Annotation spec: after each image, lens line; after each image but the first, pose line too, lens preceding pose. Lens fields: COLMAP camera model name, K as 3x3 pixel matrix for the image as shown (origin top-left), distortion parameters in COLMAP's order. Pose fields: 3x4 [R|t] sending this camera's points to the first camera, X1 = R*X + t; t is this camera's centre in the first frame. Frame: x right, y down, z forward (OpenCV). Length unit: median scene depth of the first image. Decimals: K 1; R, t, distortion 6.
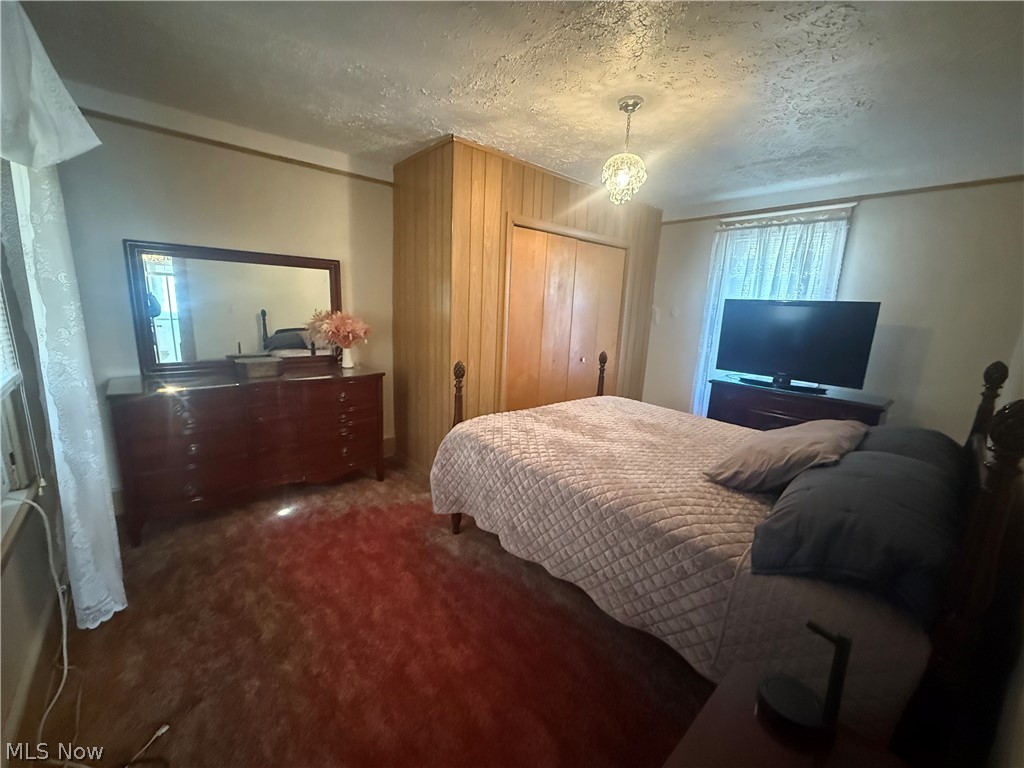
lens RADIAL K [[405.5, 0, 508.5], [0, 405.5, 383.0], [0, 0, 1]] dist [0.001996, -0.000465]
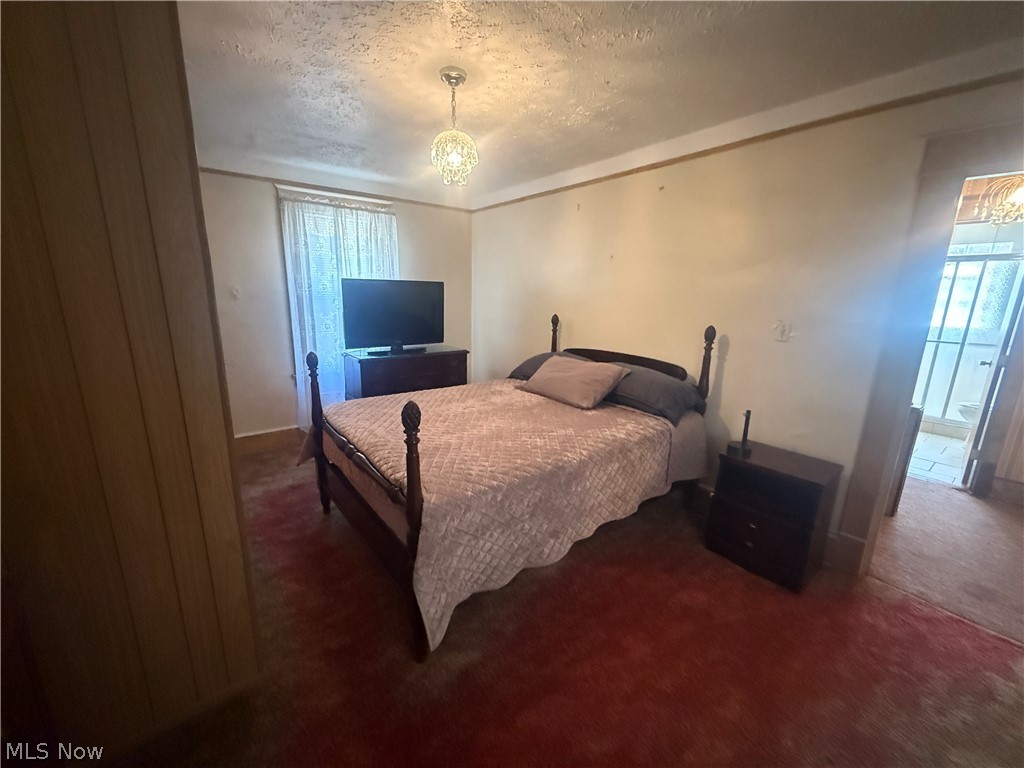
lens RADIAL K [[405.5, 0, 509.3], [0, 405.5, 383.8], [0, 0, 1]] dist [0.001996, -0.000465]
pose [[0.047947, -0.260247, 0.964351, -0.482614], [0.166920, 0.953973, 0.249147, -0.143088], [-0.984804, 0.149023, 0.089181, 0.562230]]
